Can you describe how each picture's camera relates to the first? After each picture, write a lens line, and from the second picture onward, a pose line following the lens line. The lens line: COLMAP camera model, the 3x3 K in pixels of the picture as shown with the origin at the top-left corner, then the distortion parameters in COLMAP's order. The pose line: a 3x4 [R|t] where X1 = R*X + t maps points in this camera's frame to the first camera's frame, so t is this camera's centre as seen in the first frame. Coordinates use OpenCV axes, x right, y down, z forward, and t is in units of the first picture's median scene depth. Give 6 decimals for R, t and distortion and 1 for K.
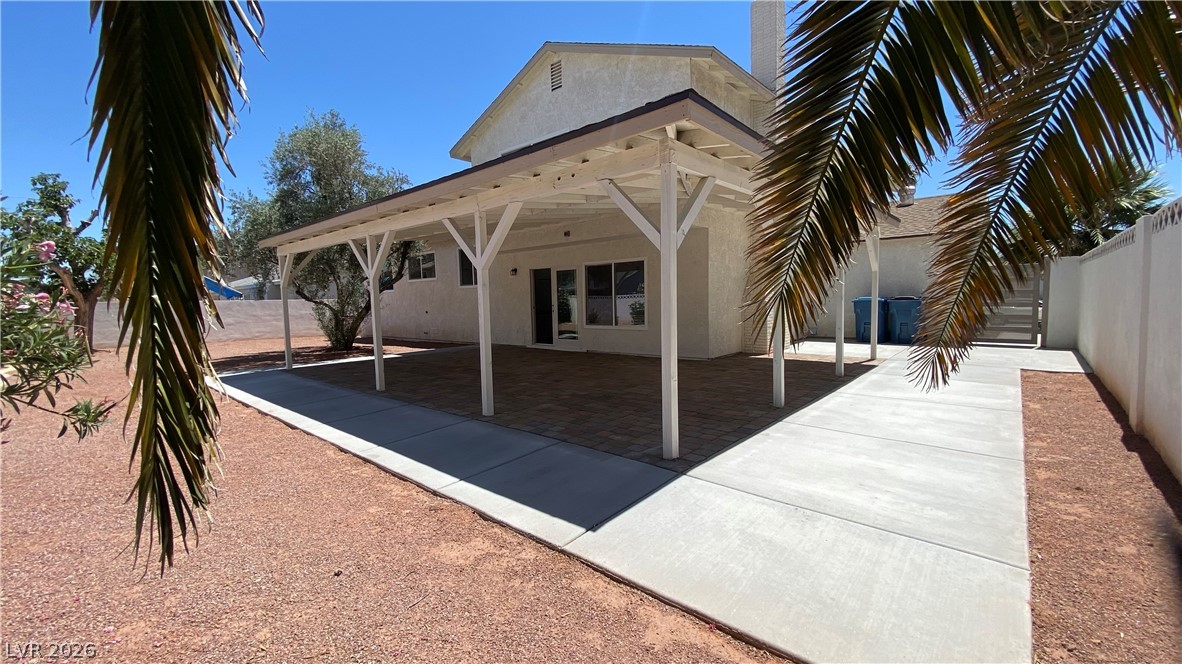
lens RADIAL K [[478.2, 0, 591.0], [0, 478.2, 332.0], [0, 0, 1]] dist [0.038825, -0.030411]
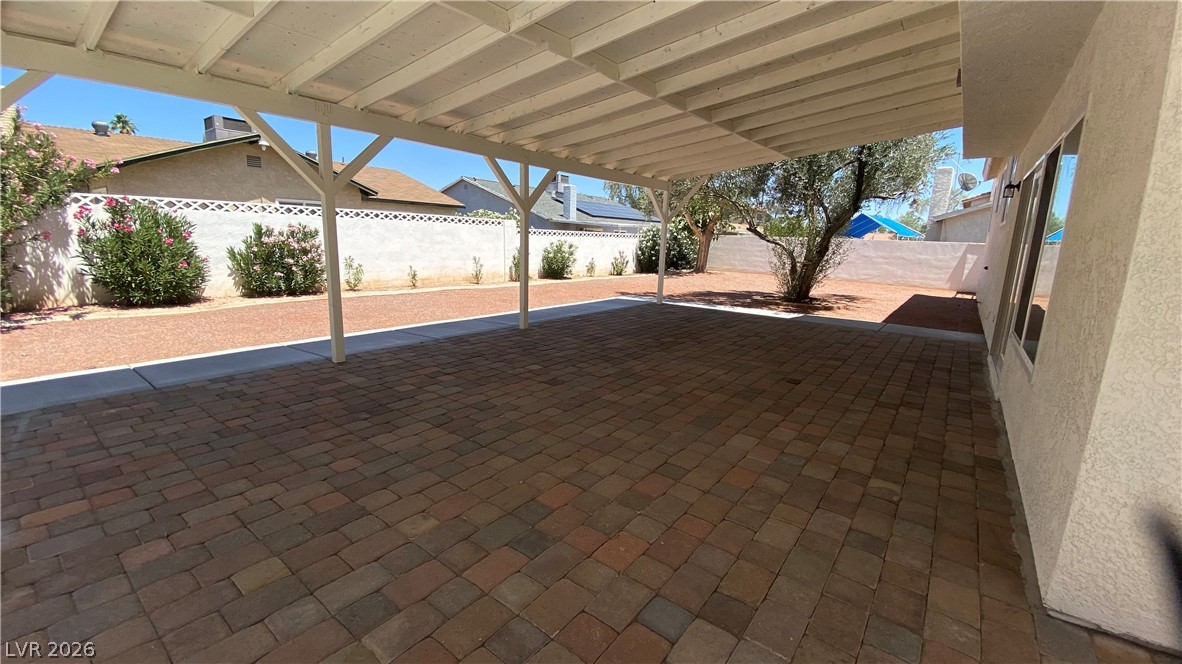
lens RADIAL K [[478.2, 0, 591.0], [0, 478.2, 332.0], [0, 0, 1]] dist [0.038825, -0.030411]
pose [[0.066149, 0.220886, -0.973054, 0.296927], [-0.104237, 0.971384, 0.213421, -0.053160], [0.992350, 0.087311, 0.087281, 0.601582]]
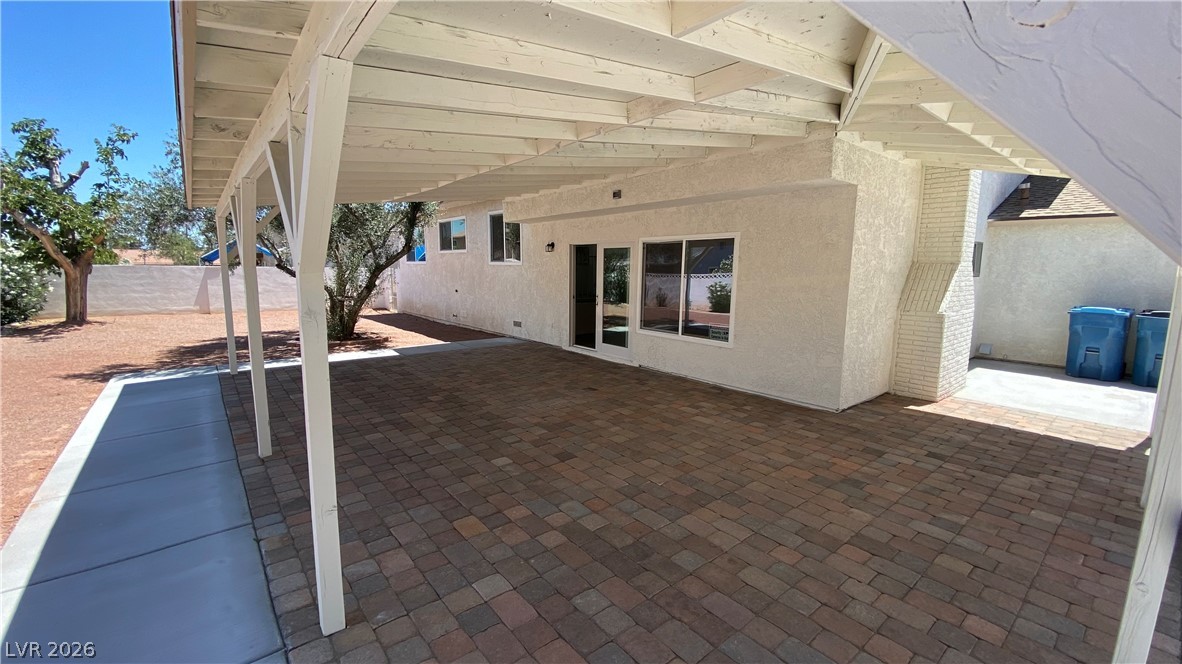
lens RADIAL K [[478.2, 0, 591.0], [0, 478.2, 332.0], [0, 0, 1]] dist [0.038825, -0.030411]
pose [[0.986632, 0.056454, -0.152875, 0.023135], [-0.046048, 0.996429, 0.070778, -0.051485], [0.156325, -0.062792, 0.985708, 0.279489]]
